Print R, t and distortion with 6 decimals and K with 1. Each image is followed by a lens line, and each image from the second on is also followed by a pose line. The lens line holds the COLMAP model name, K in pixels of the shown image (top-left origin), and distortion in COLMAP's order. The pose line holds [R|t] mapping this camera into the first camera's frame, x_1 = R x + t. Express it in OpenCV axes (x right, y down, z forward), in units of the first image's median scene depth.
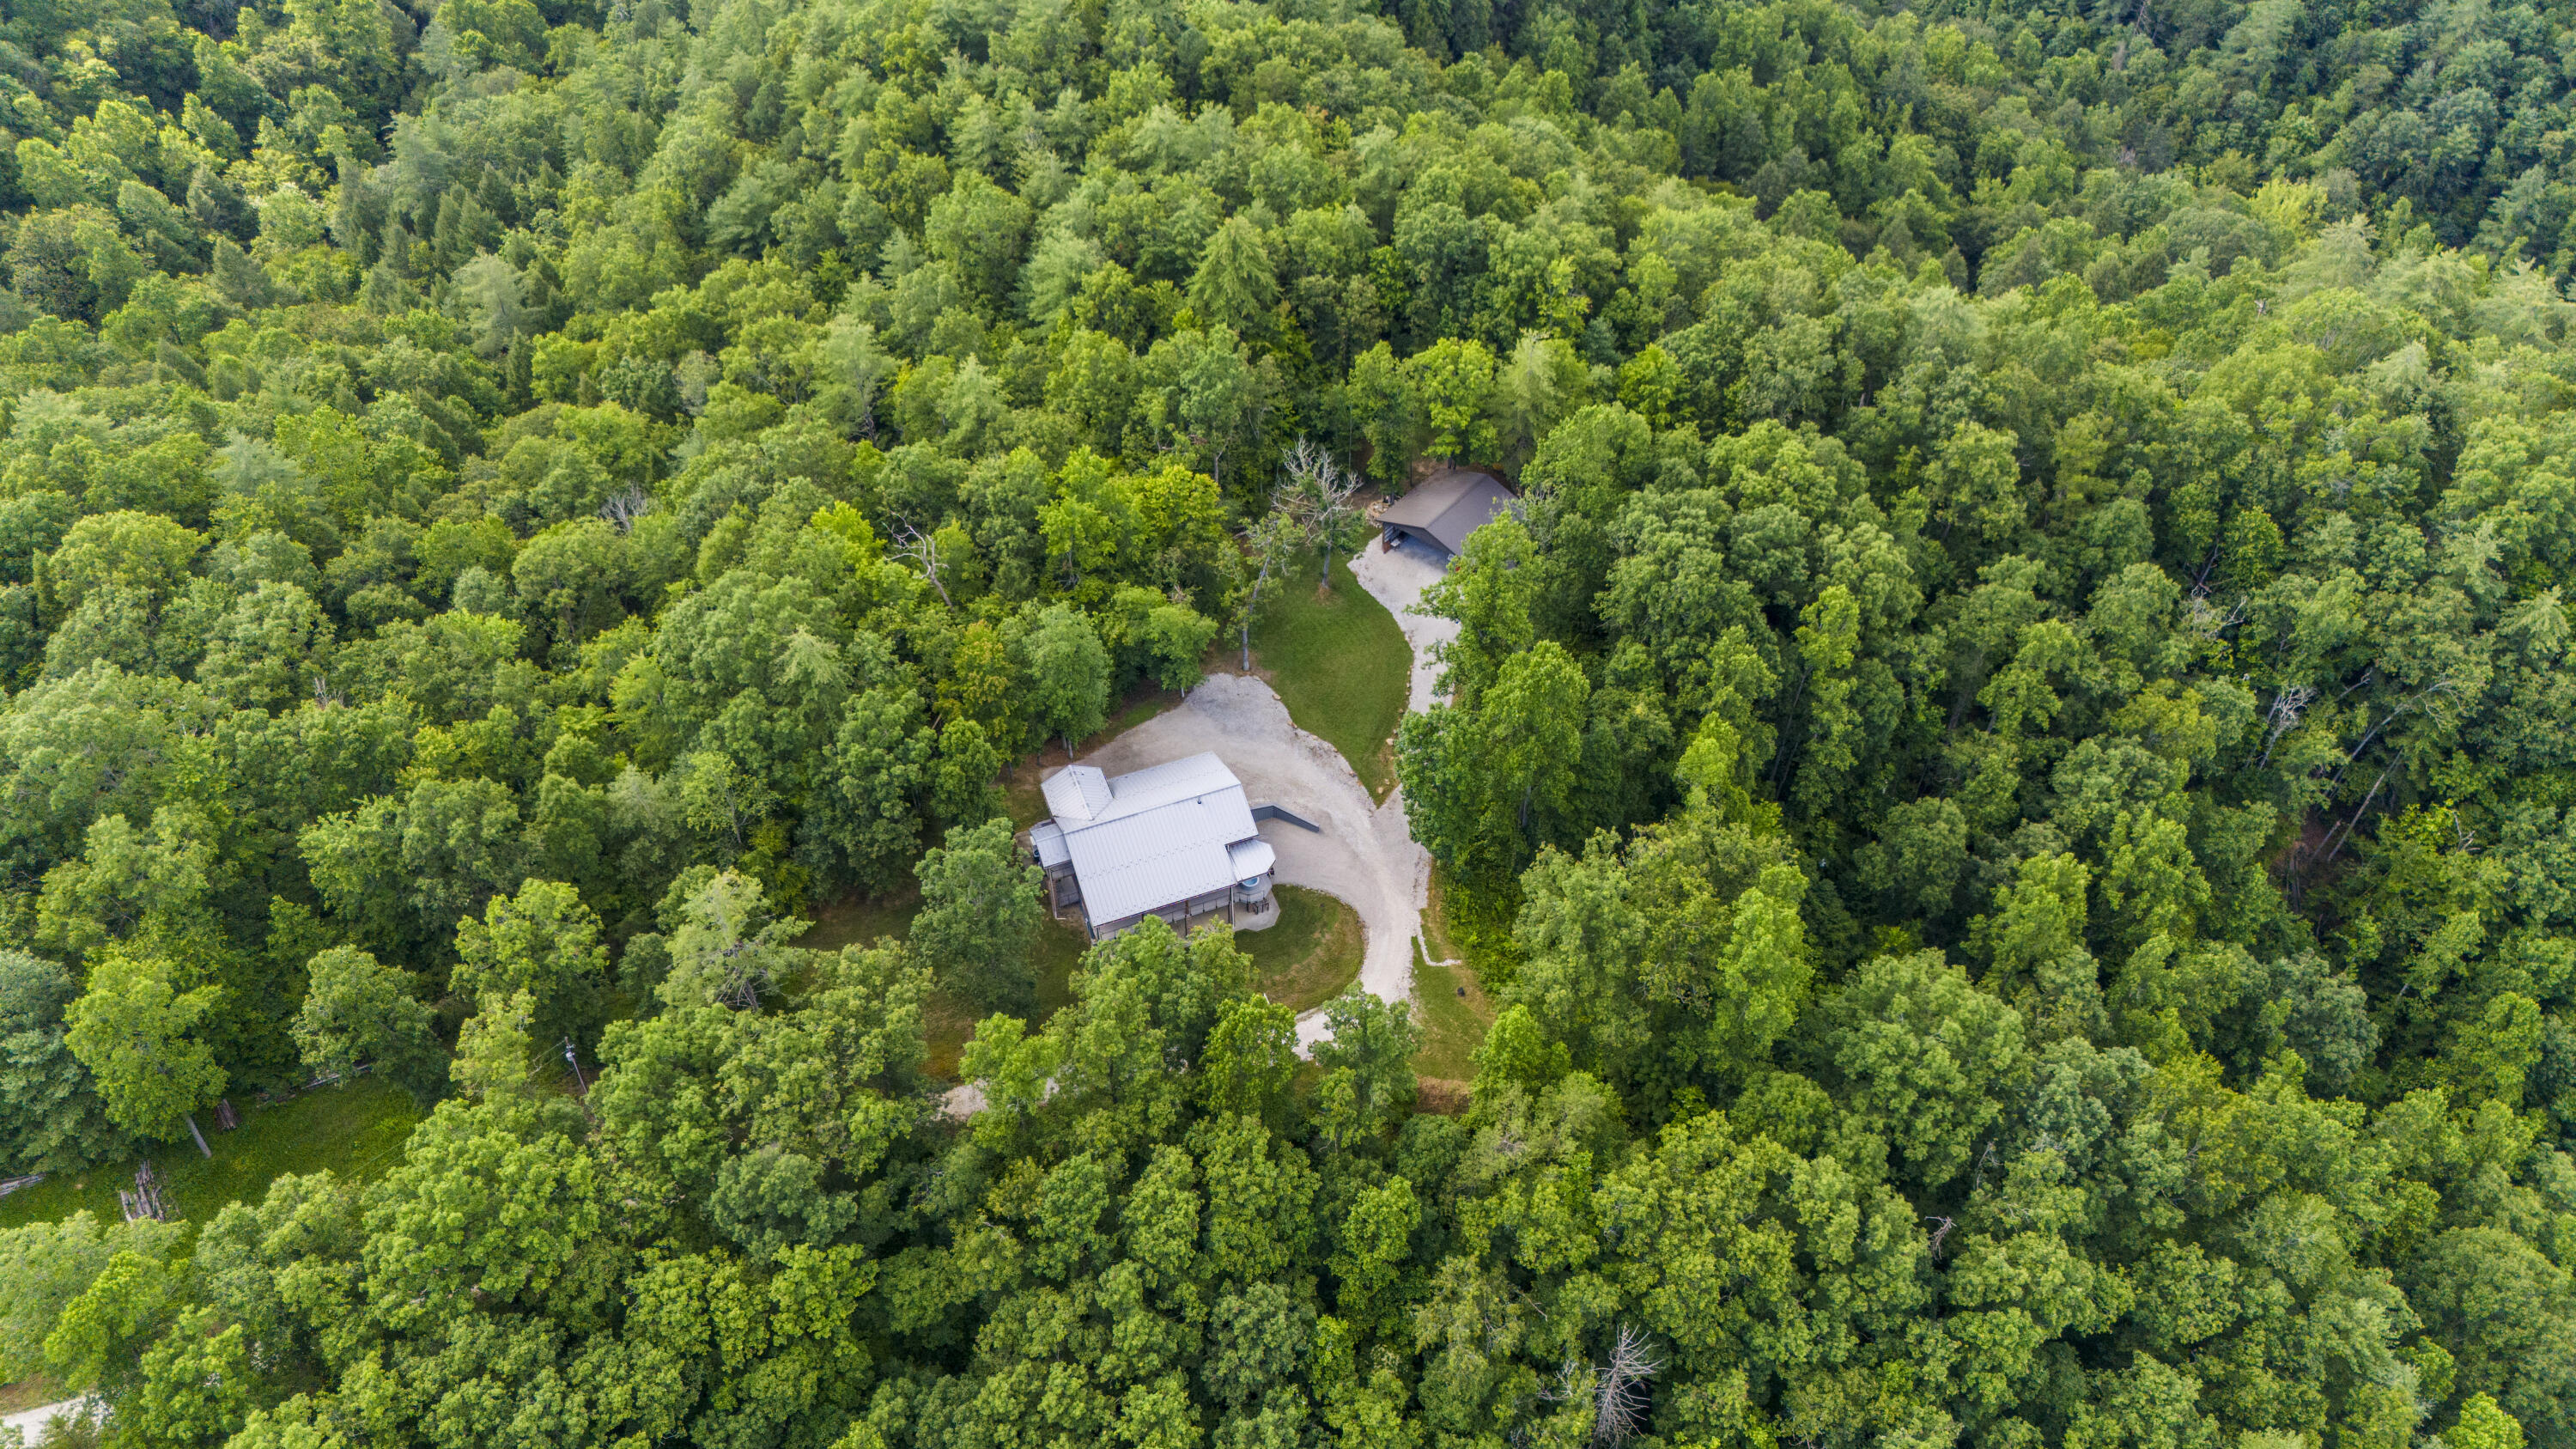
lens RADIAL K [[1922.1, 0, 1293.8], [0, 1922.1, 727.0], [0, 0, 1]] dist [0.095281, -0.097346]
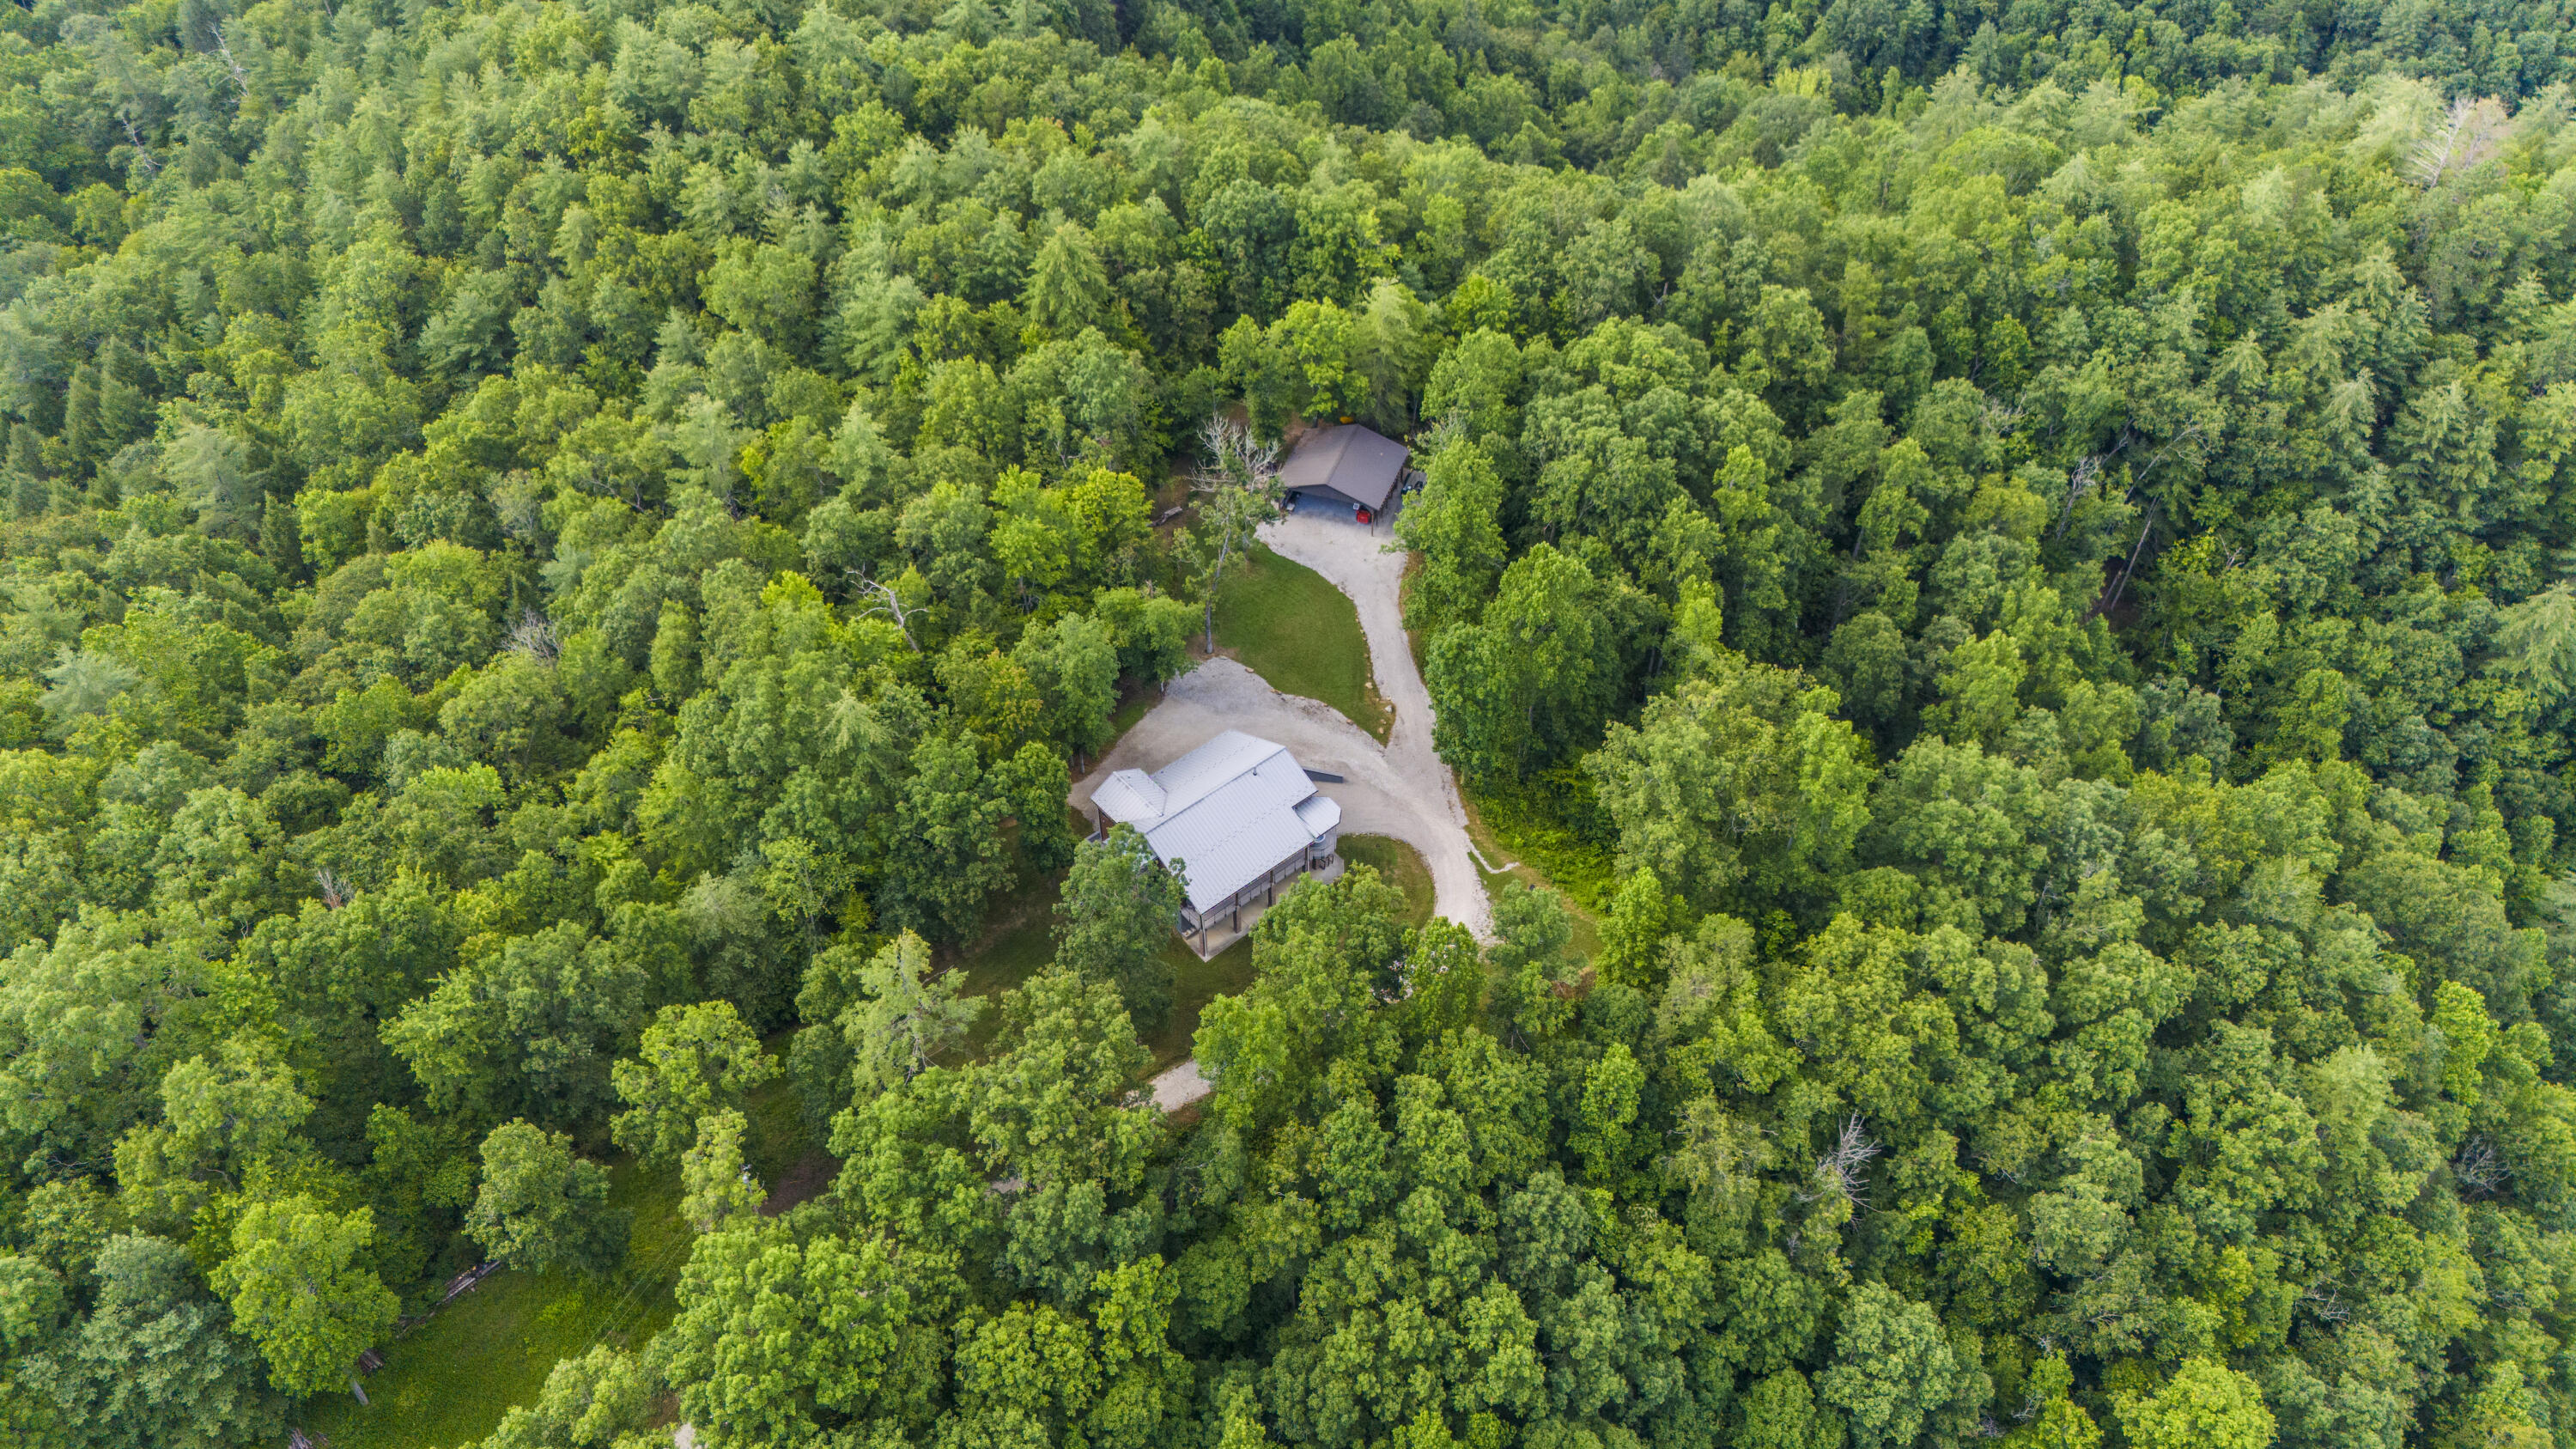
lens RADIAL K [[1961.5, 0, 1241.8], [0, 1961.5, 722.4], [0, 0, 1]] dist [0.095806, -0.115714]
pose [[0.940689, -0.233799, 0.245852, -0.278004], [0.240616, 0.970618, 0.002378, 0.008040], [-0.239184, 0.056919, 0.969305, -0.003552]]
